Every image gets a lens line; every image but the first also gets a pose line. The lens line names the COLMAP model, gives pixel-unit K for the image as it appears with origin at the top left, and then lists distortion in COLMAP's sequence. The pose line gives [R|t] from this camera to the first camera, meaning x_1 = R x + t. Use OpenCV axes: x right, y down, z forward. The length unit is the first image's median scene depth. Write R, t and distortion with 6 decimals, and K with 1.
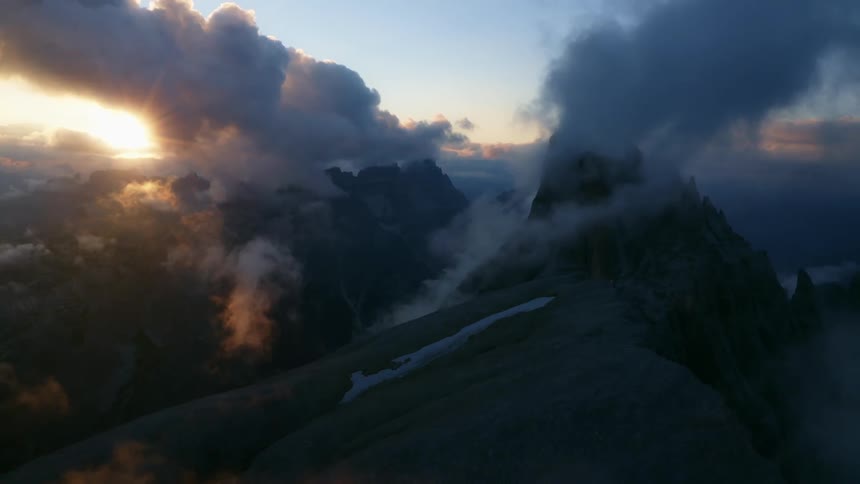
lens RADIAL K [[699.7, 0, 428.3], [0, 699.7, 253.0], [0, 0, 1]] dist [-0.168476, -0.002971]
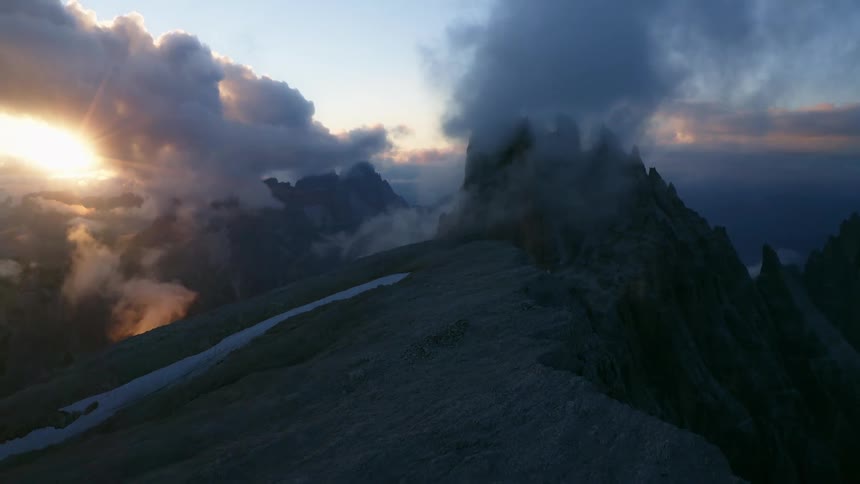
lens RADIAL K [[699.7, 0, 428.3], [0, 699.7, 253.0], [0, 0, 1]] dist [-0.168476, -0.002971]
pose [[0.995739, -0.051044, 0.076795, 0.052986], [0.051879, 0.998614, -0.008920, 0.018748], [-0.076233, 0.012866, 0.997007, 0.155961]]
